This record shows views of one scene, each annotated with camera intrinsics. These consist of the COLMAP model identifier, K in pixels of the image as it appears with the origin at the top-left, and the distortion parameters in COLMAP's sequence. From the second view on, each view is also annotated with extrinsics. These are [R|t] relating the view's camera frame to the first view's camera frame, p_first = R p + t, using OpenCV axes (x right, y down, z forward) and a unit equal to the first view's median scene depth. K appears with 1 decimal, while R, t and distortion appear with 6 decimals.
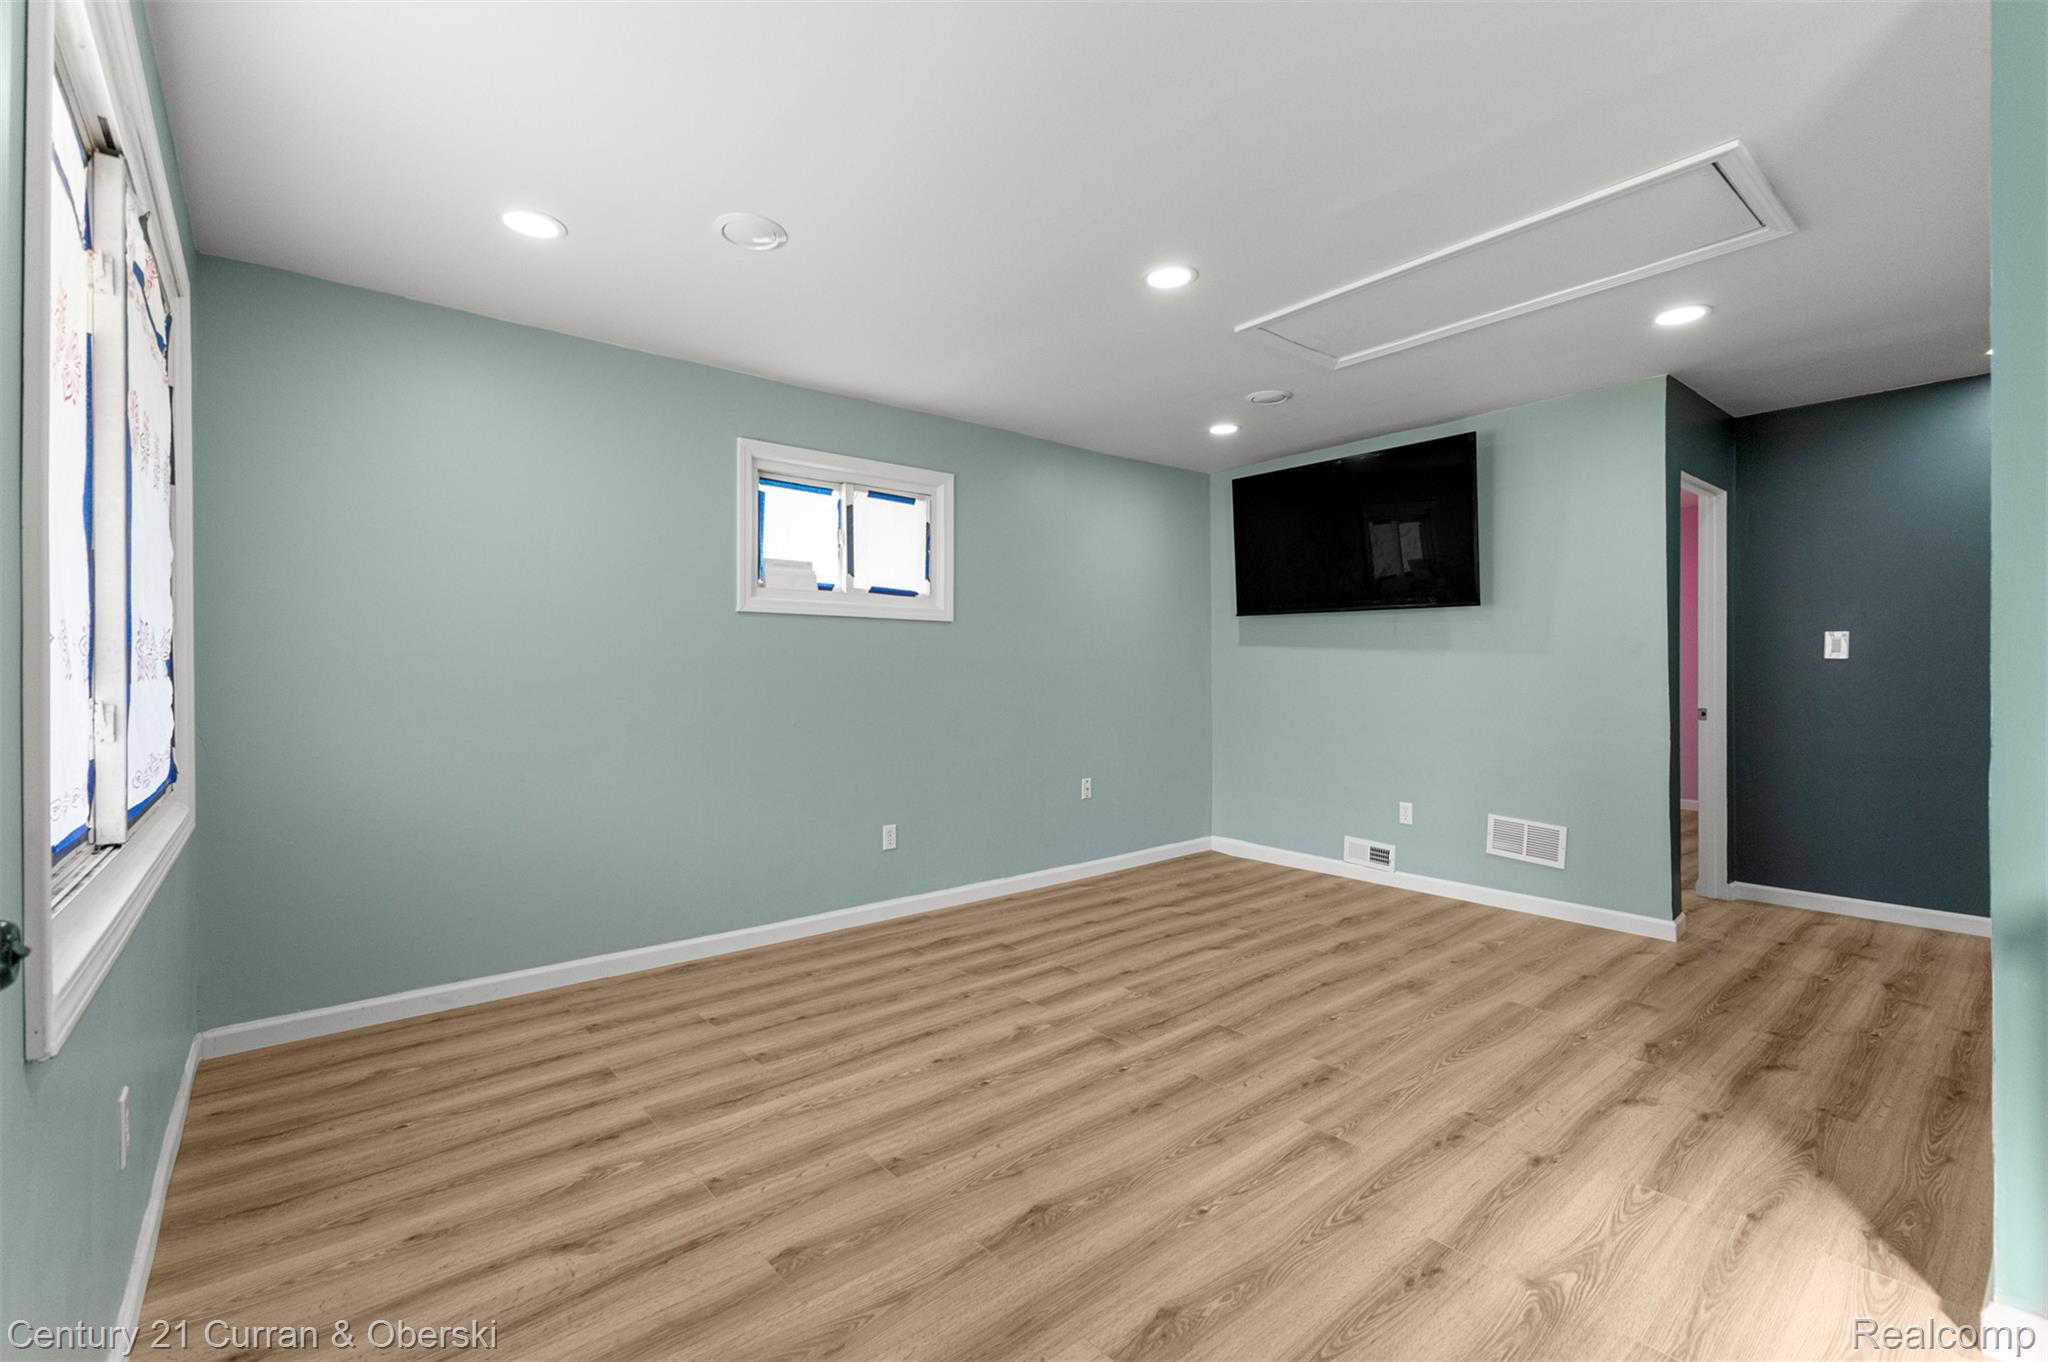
lens RADIAL K [[882.9, 0, 1022.8], [0, 882.9, 673.3], [0, 0, 1]] dist [0.010617, -0.000687]
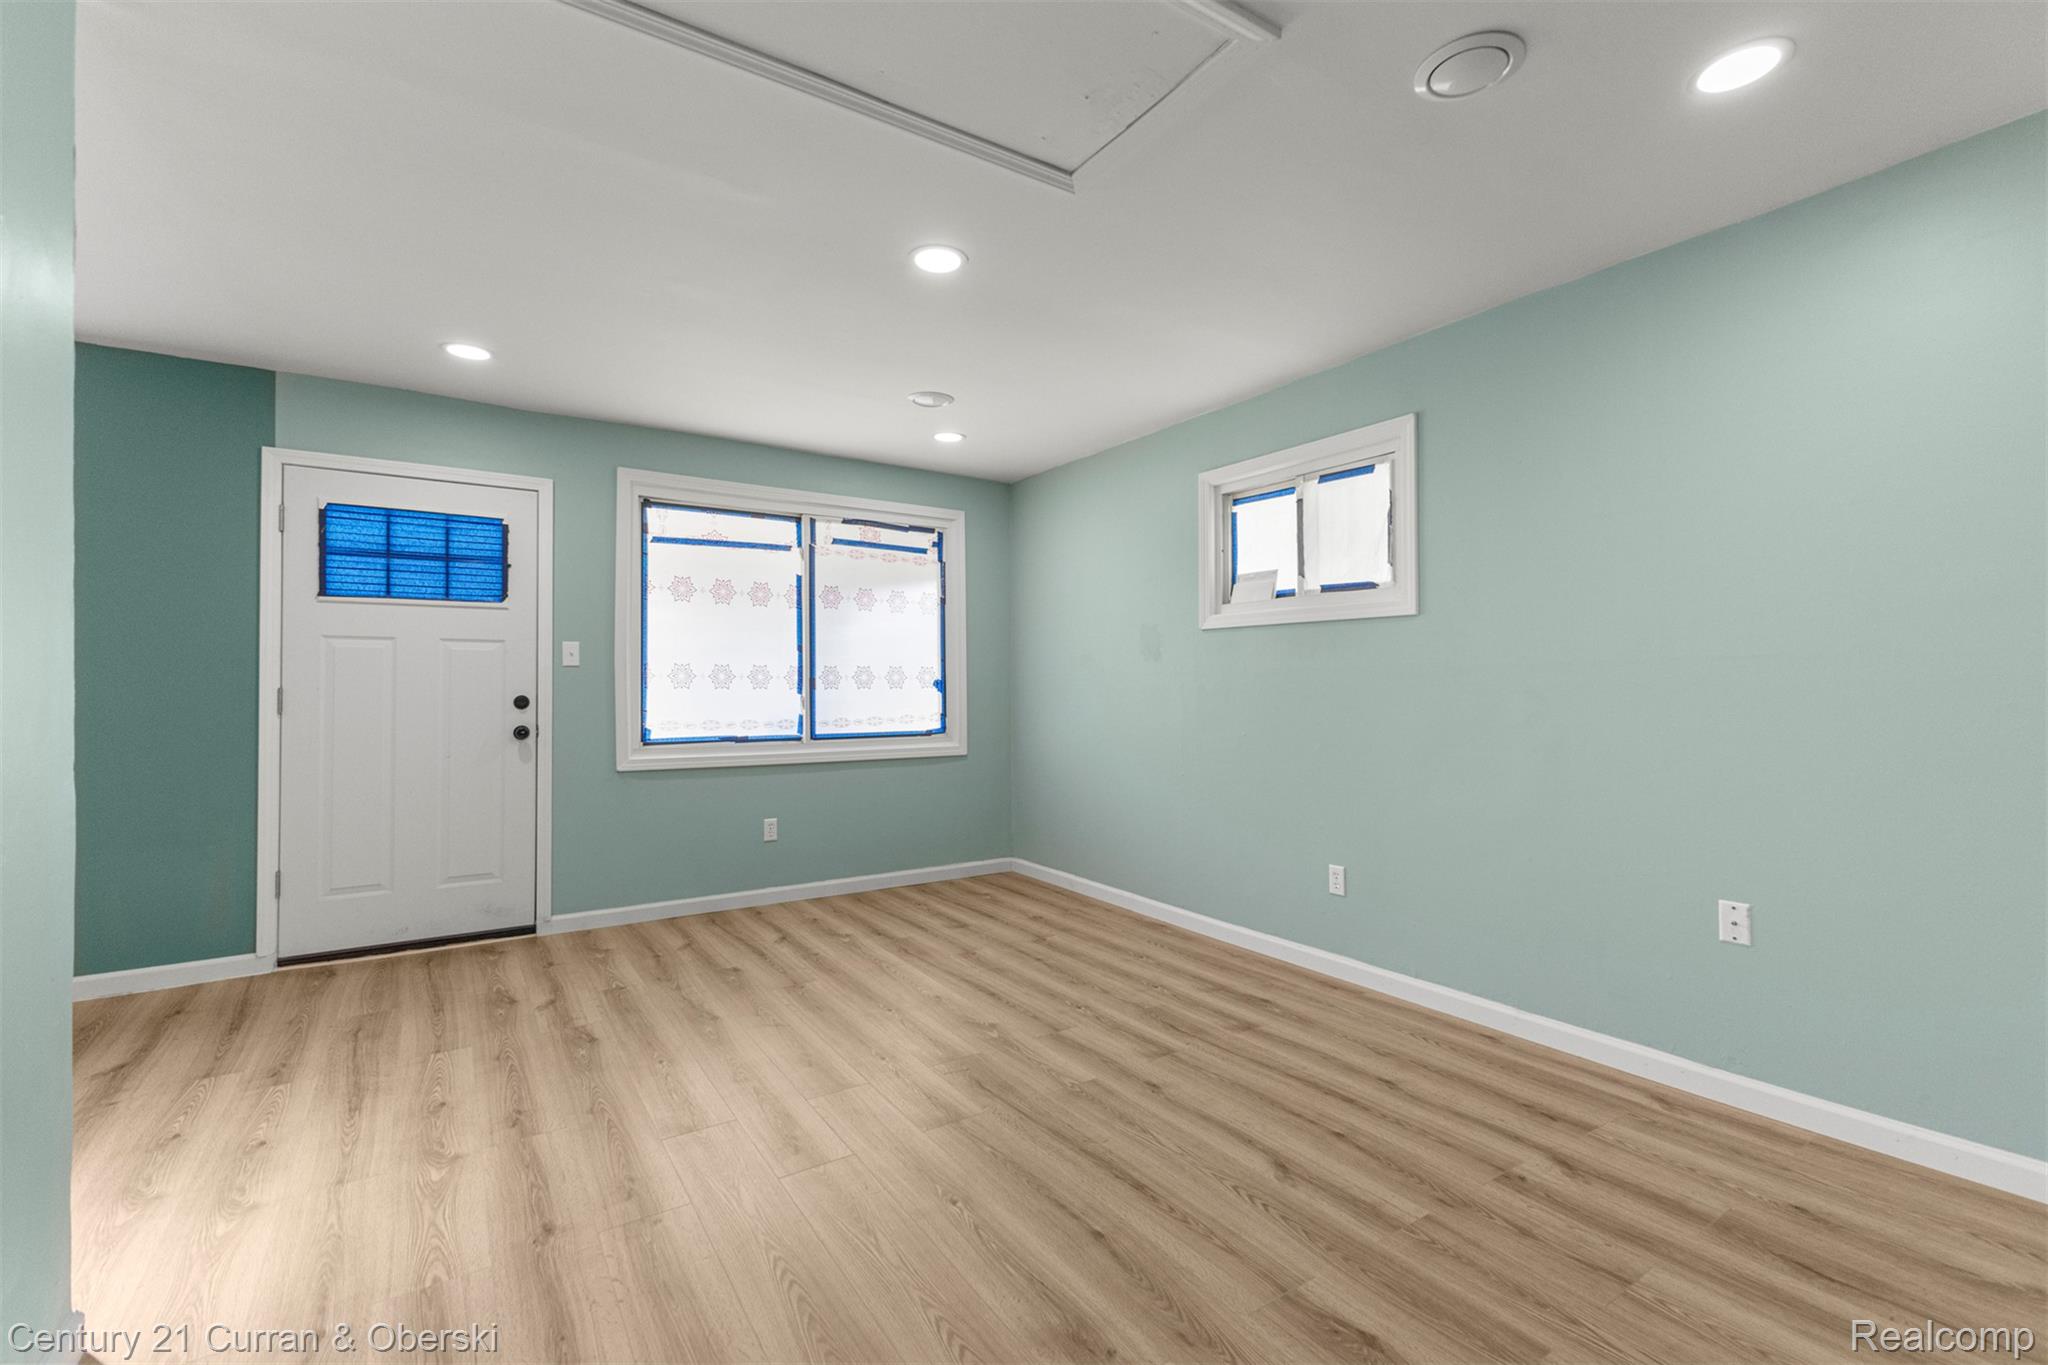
lens RADIAL K [[882.9, 0, 1022.8], [0, 882.9, 674.8], [0, 0, 1]] dist [0.010617, -0.000687]
pose [[-0.109882, -0.006648, -0.993922, 1.063822], [0.005618, 0.999958, -0.007310, -0.007886], [0.993929, -0.006387, -0.109840, 1.177184]]
